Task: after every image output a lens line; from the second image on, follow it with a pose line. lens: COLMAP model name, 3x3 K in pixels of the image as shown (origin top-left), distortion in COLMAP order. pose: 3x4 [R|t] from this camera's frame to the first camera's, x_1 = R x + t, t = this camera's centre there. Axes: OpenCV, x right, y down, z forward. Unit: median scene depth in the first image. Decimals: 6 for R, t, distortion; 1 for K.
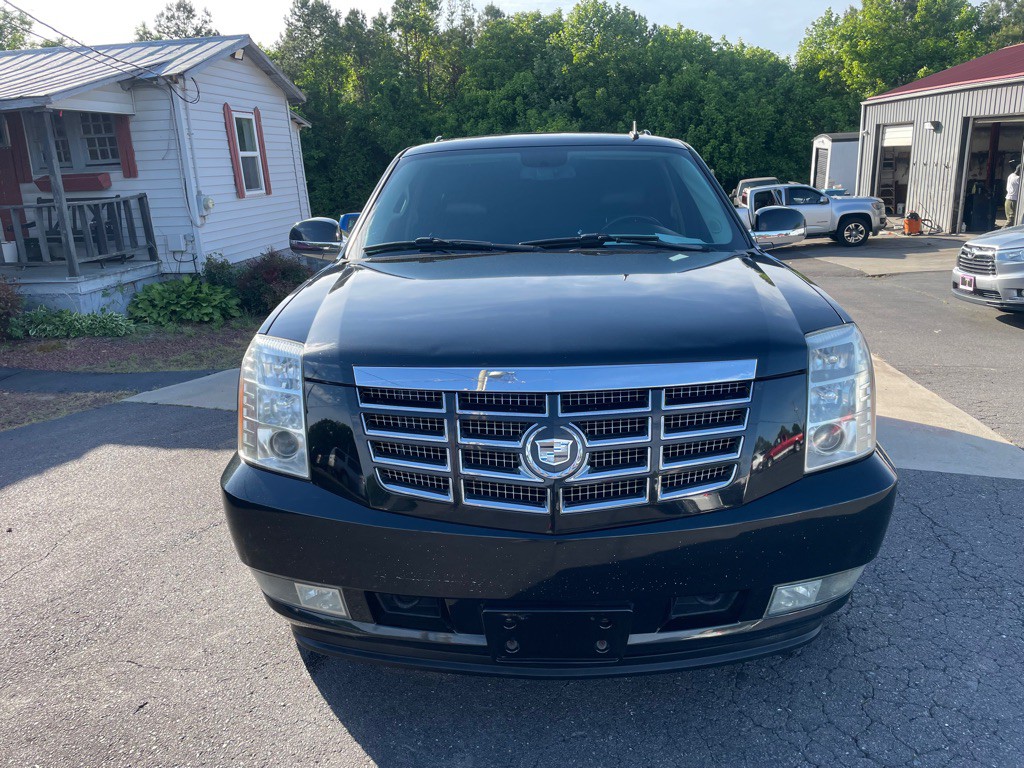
lens RADIAL K [[777.4, 0, 513.0], [0, 777.4, 376.6], [0, 0, 1]] dist [0.079449, -0.107680]
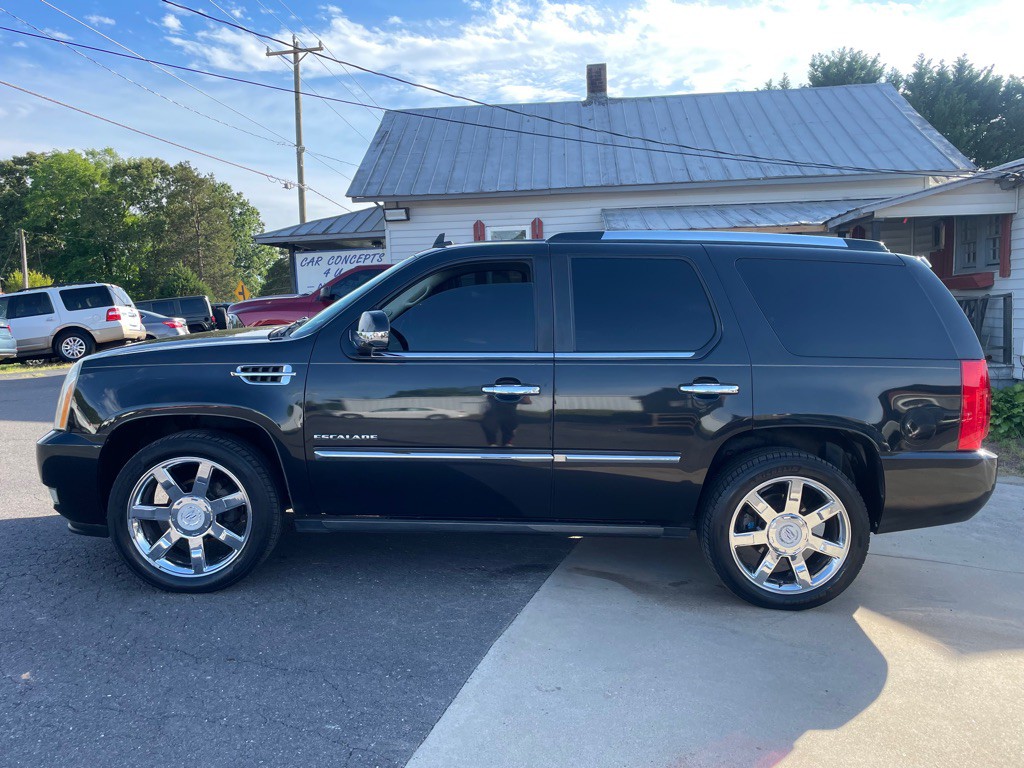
lens RADIAL K [[779.8, 0, 512.0], [0, 779.8, 384.0], [0, 0, 1]] dist [0.095057, -0.127357]
pose [[0.011129, 0.136798, -0.990536, 0.137418], [-0.245174, 0.960733, 0.129928, -0.030147], [0.969415, 0.241408, 0.044231, 0.115998]]
